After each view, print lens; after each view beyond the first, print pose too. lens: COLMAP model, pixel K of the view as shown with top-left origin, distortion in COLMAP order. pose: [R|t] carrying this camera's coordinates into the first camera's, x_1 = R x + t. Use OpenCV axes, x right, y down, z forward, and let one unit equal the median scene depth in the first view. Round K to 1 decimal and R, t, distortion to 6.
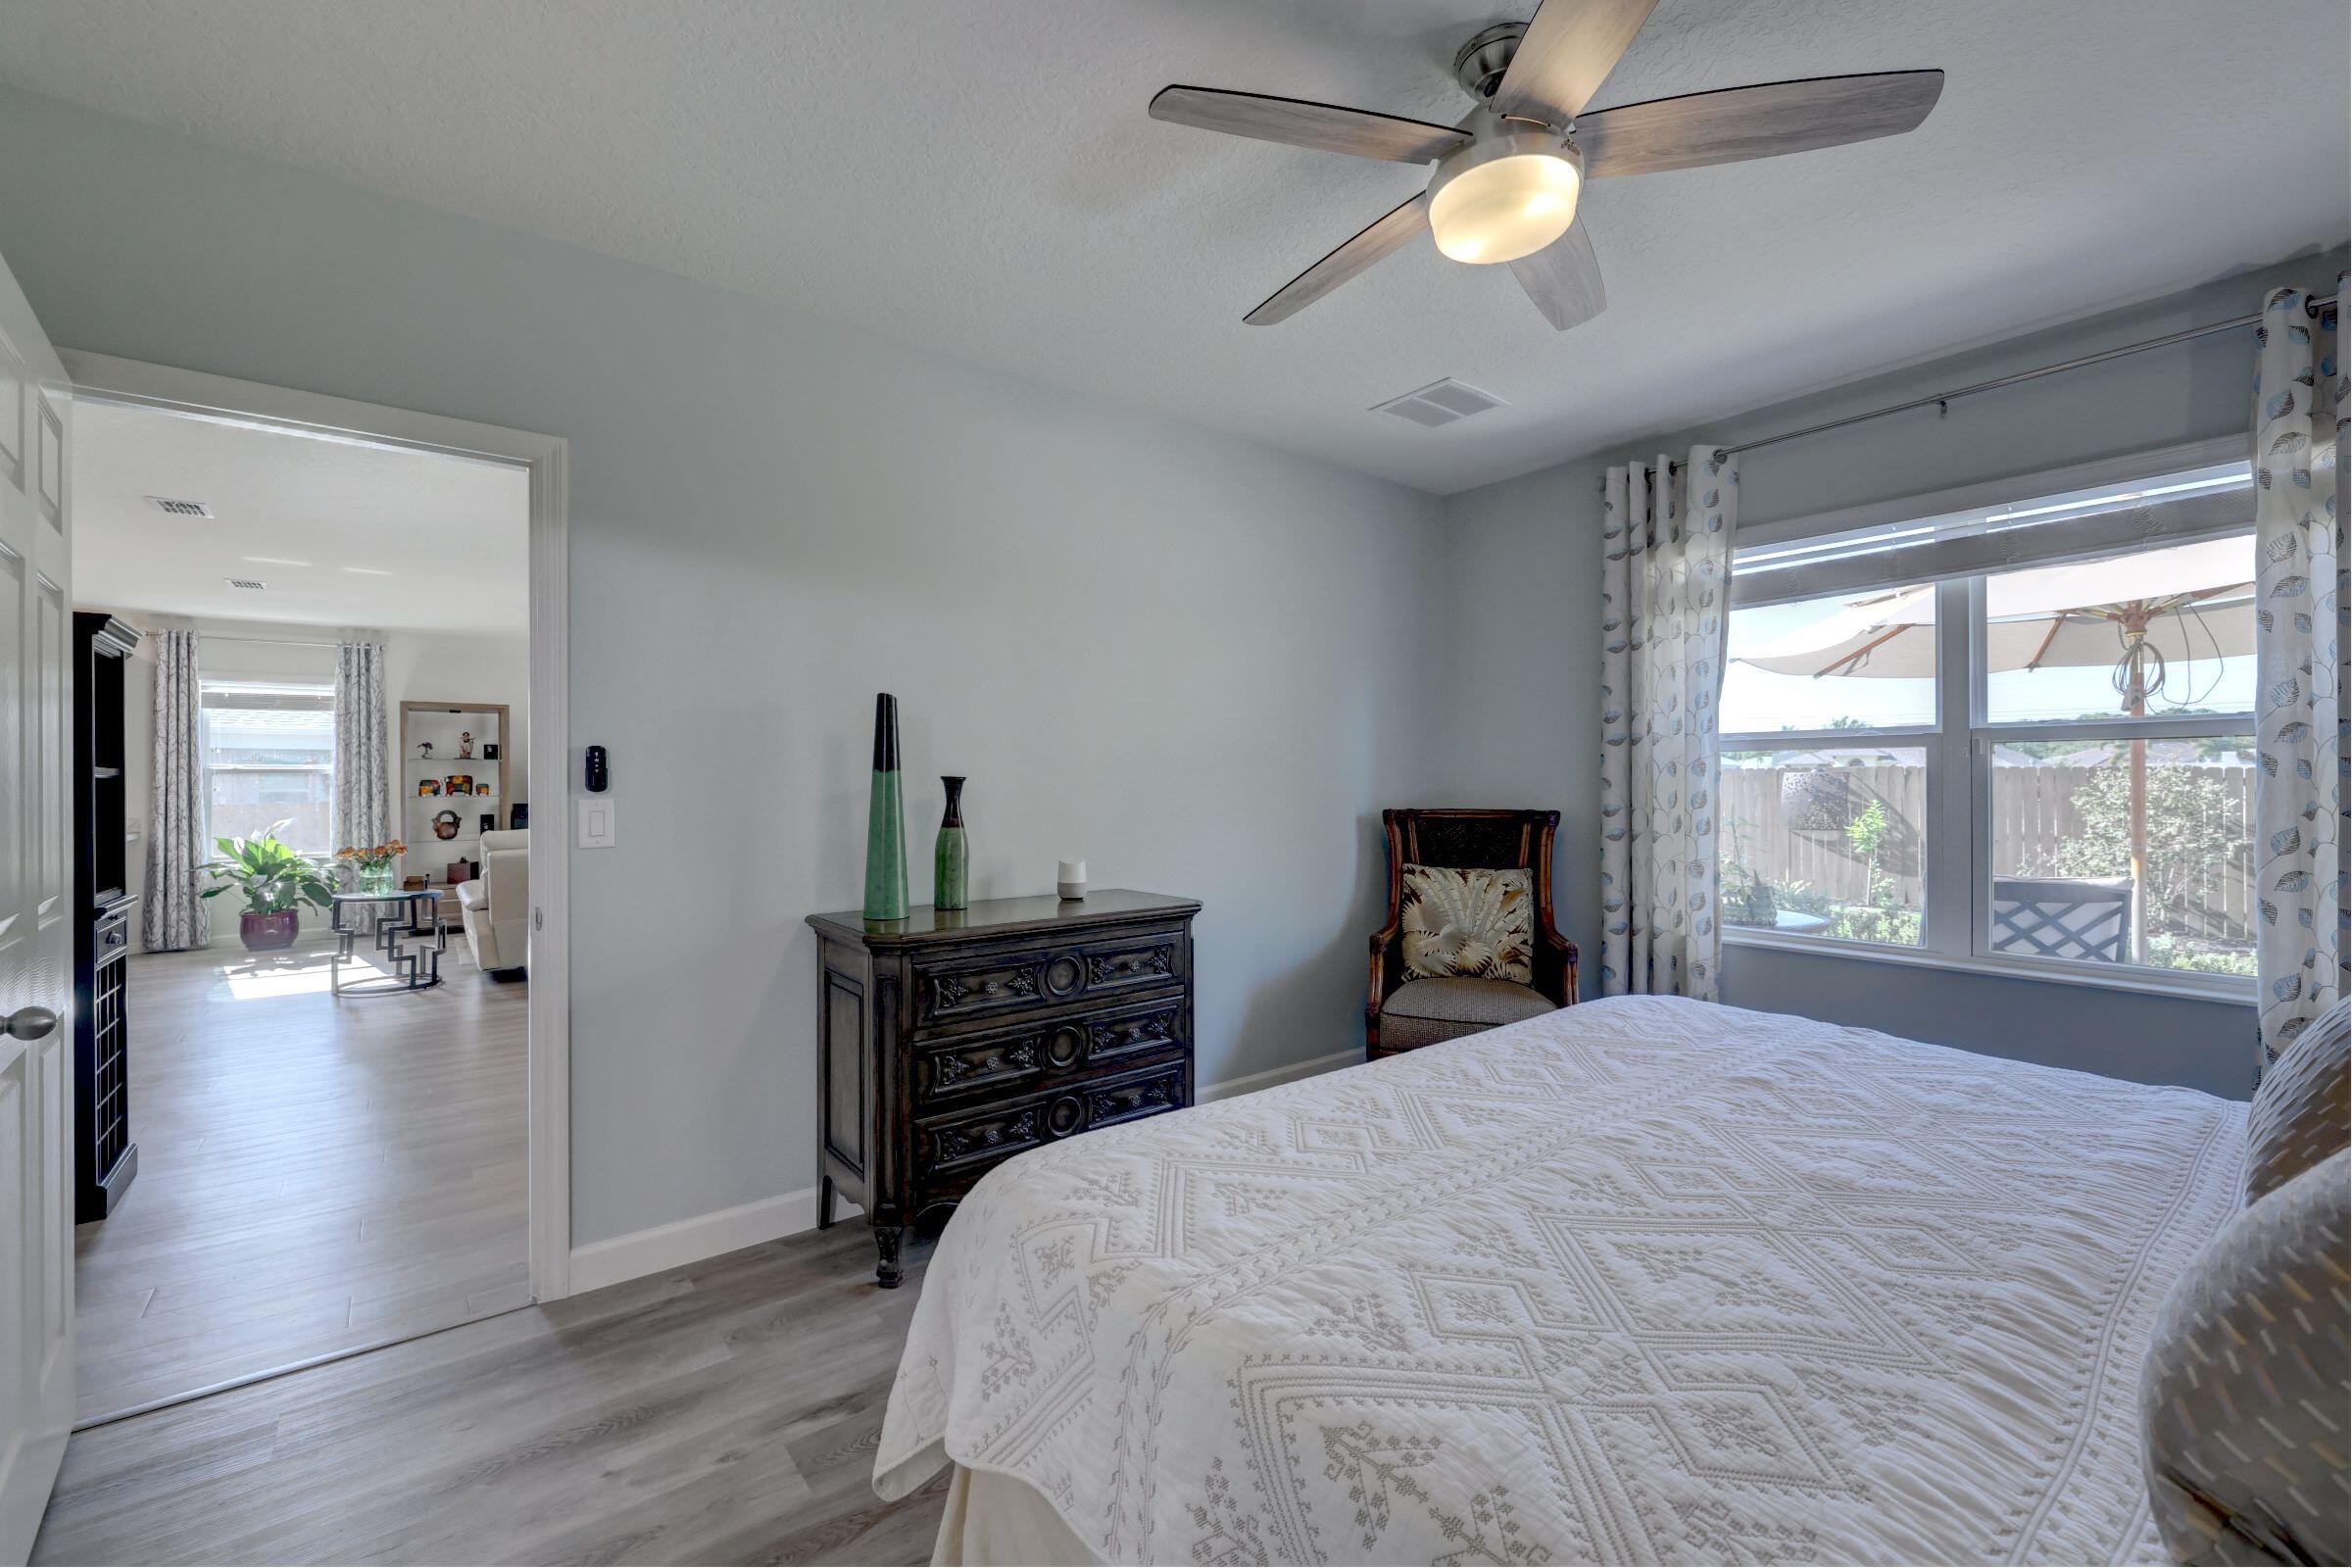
lens RADIAL K [[974.1, 0, 1177.7], [0, 974.1, 783.4], [0, 0, 1]] dist [-0.001679, -0.001038]
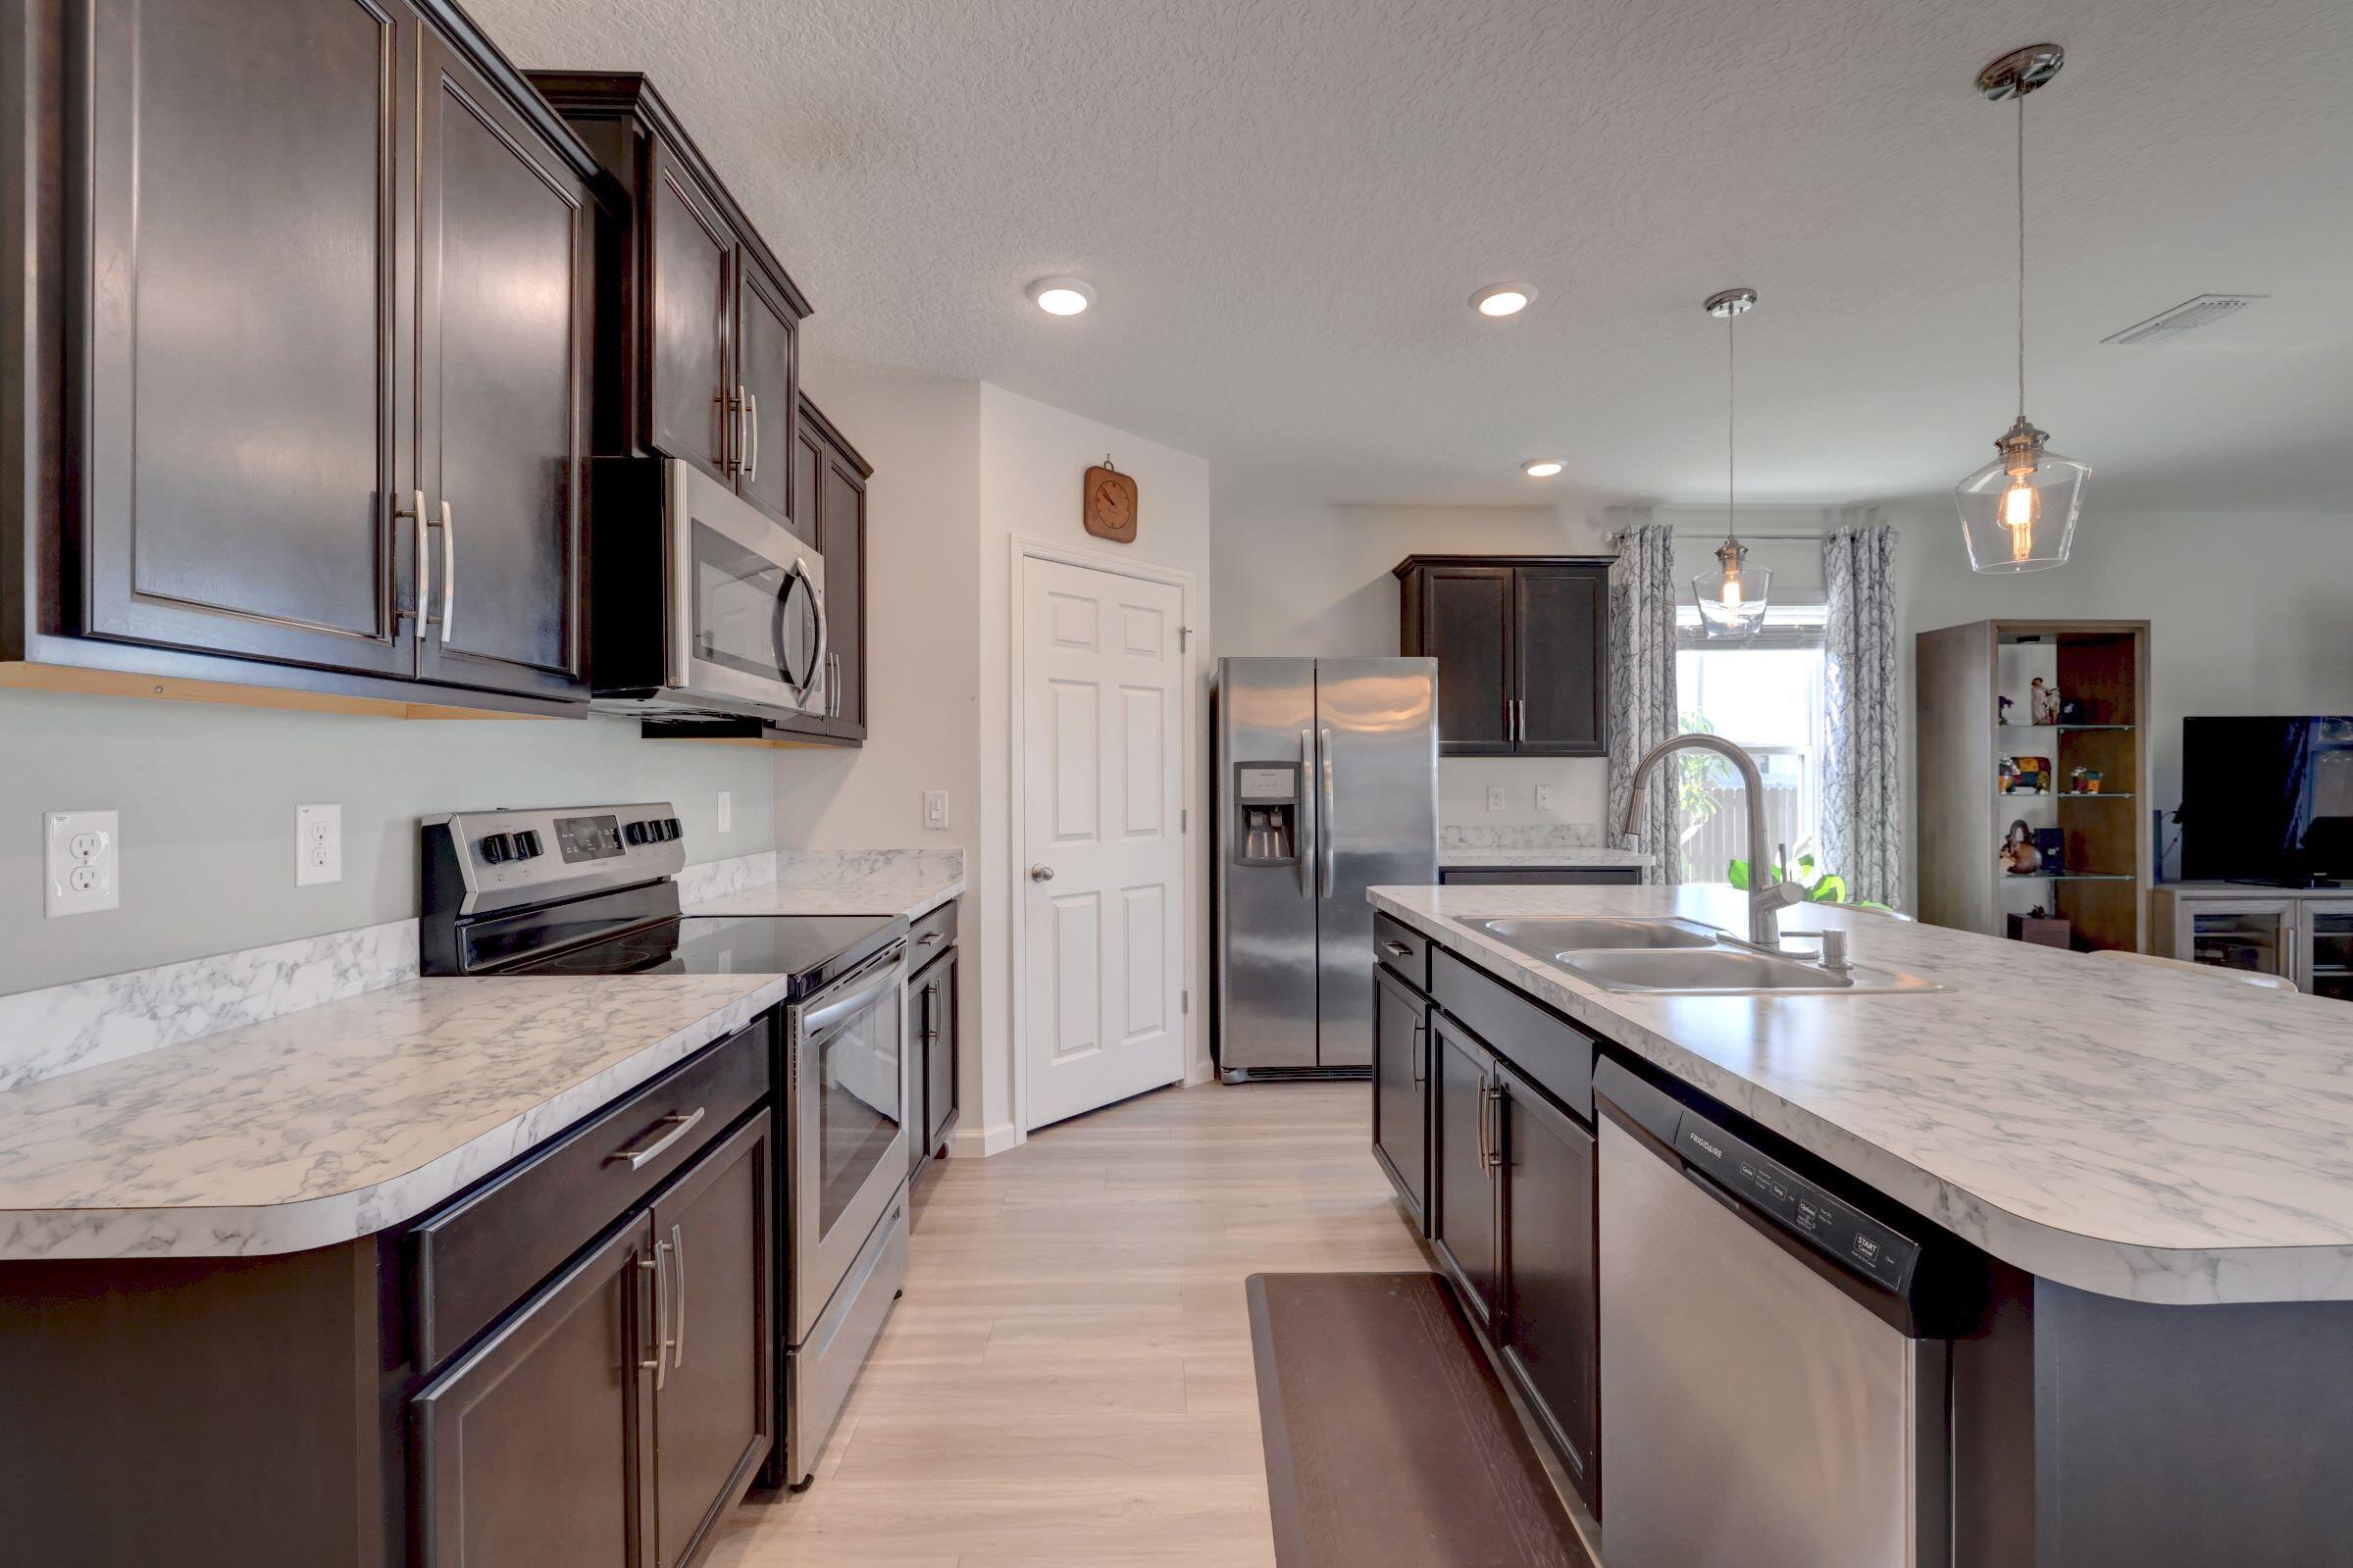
lens RADIAL K [[974.4, 0, 1180.9], [0, 974.4, 780.7], [0, 0, 1]] dist [-0.001679, -0.001038]
pose [[0.802696, 0.006493, -0.596353, -0.880712], [-0.003163, 0.999973, 0.006631, 0.003847], [0.596380, -0.003436, 0.802695, 0.304250]]
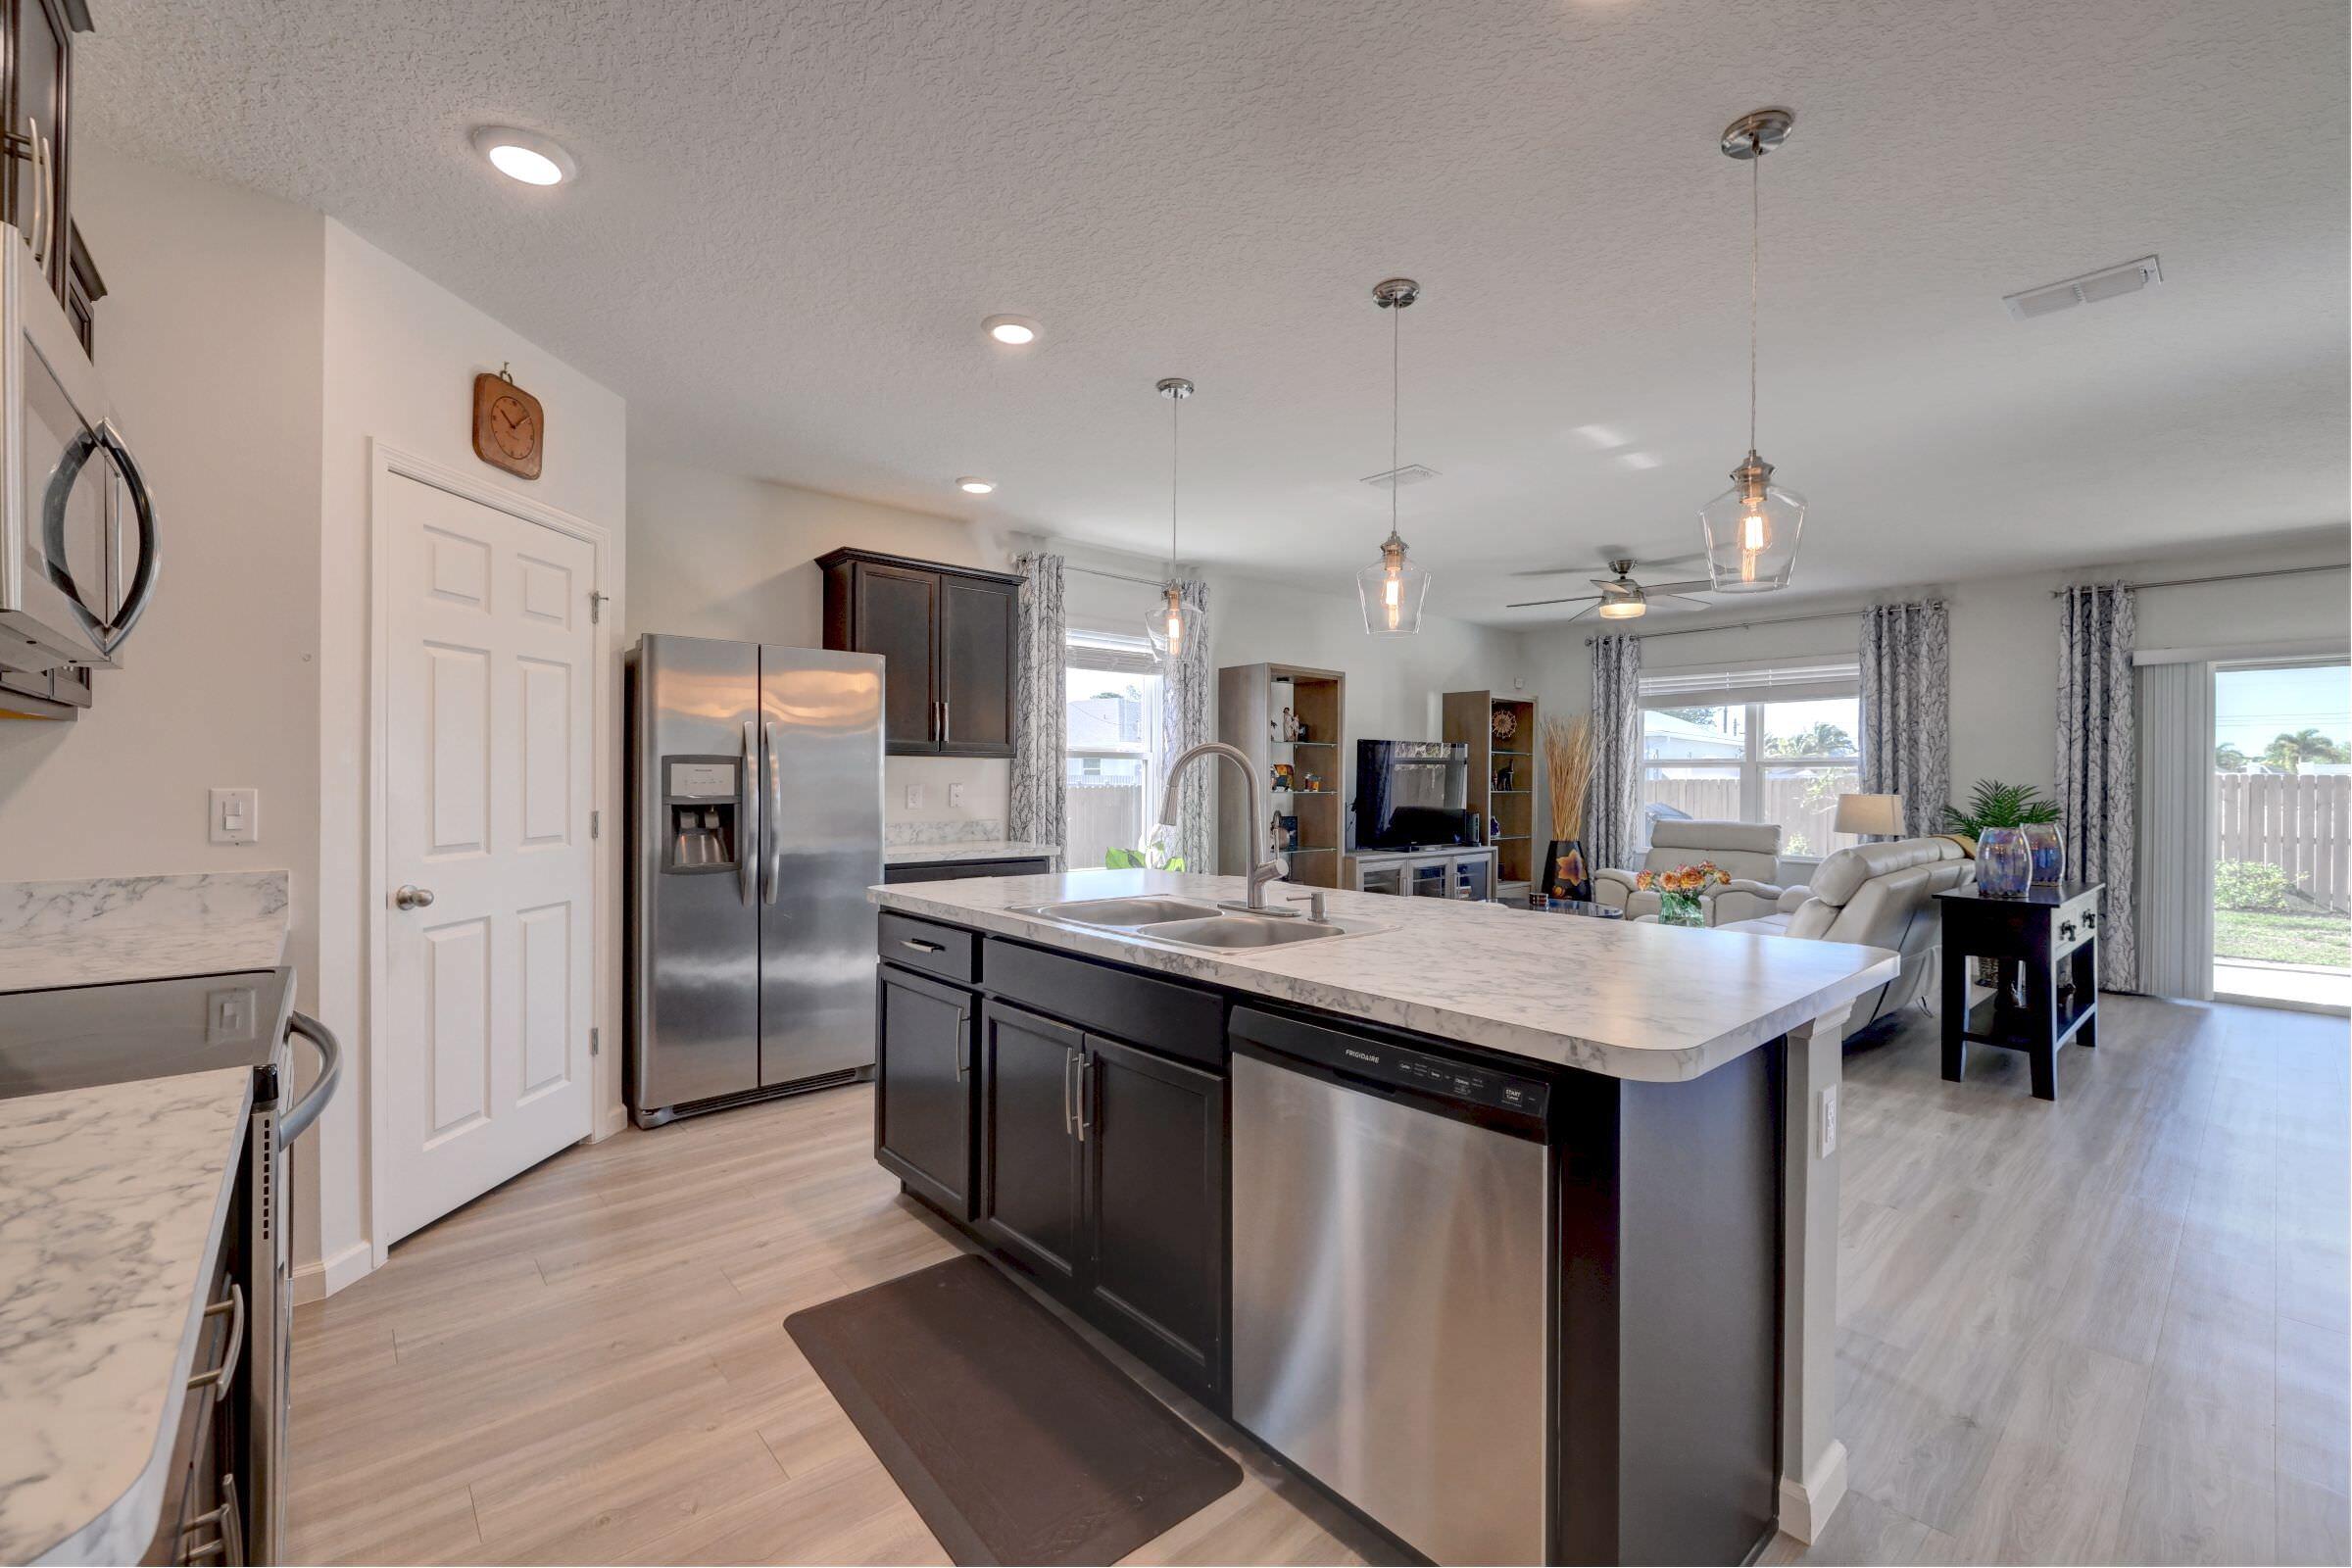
lens RADIAL K [[974.1, 0, 1172.9], [0, 974.1, 782.1], [0, 0, 1]] dist [-0.001679, -0.001038]
pose [[0.998499, 0.013937, 0.052972, -0.955843], [-0.014142, 0.999894, 0.003494, 0.004644], [-0.052917, -0.004238, 0.998590, 0.275910]]
